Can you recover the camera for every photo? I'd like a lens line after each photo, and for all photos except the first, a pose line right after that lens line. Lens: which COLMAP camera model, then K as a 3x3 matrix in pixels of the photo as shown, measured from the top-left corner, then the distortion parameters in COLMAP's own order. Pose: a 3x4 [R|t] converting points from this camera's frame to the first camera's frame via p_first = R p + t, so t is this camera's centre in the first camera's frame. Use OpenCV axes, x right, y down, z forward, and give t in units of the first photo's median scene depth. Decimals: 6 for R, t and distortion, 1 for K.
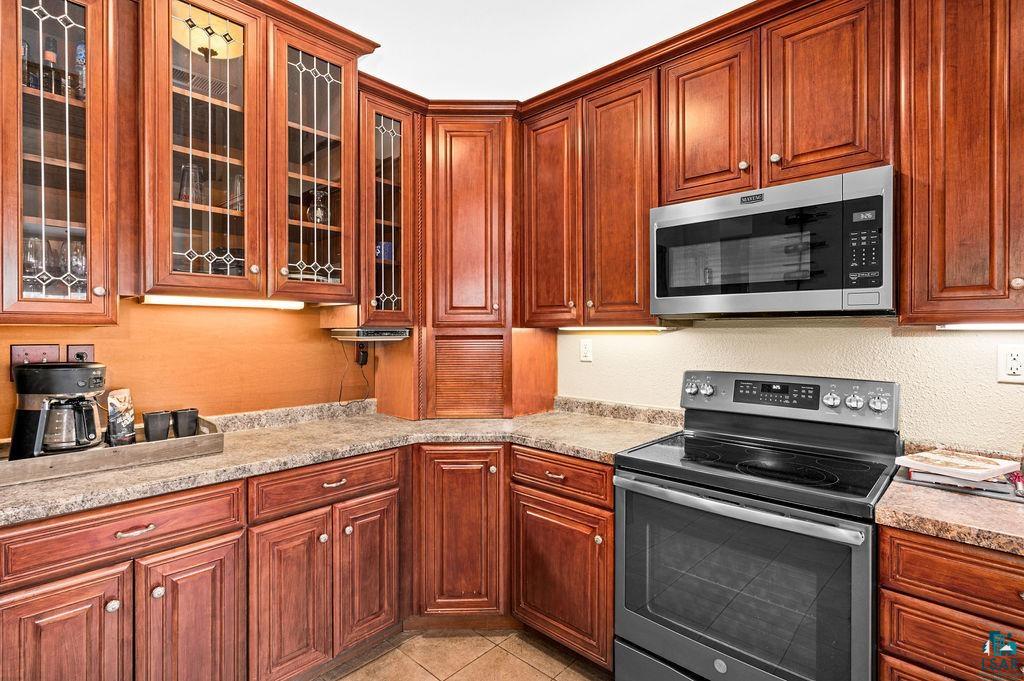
lens RADIAL K [[492.2, 0, 511.0], [0, 492.2, 334.7], [0, 0, 1]] dist [-0.002413, 0.002017]
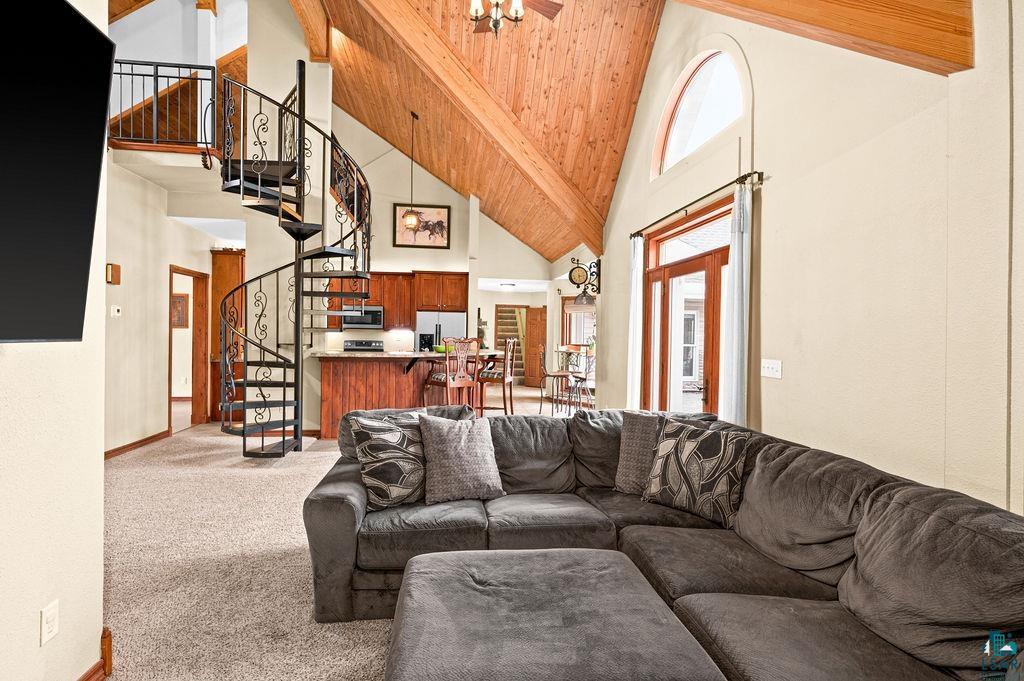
lens RADIAL K [[492.2, 0, 508.9], [0, 492.2, 335.0], [0, 0, 1]] dist [-0.002413, 0.002017]
pose [[0.631961, 0.003864, 0.774990, -3.244024], [-0.009321, 0.999953, 0.002615, 0.006956], [-0.774944, -0.008876, 0.631968, -4.452546]]
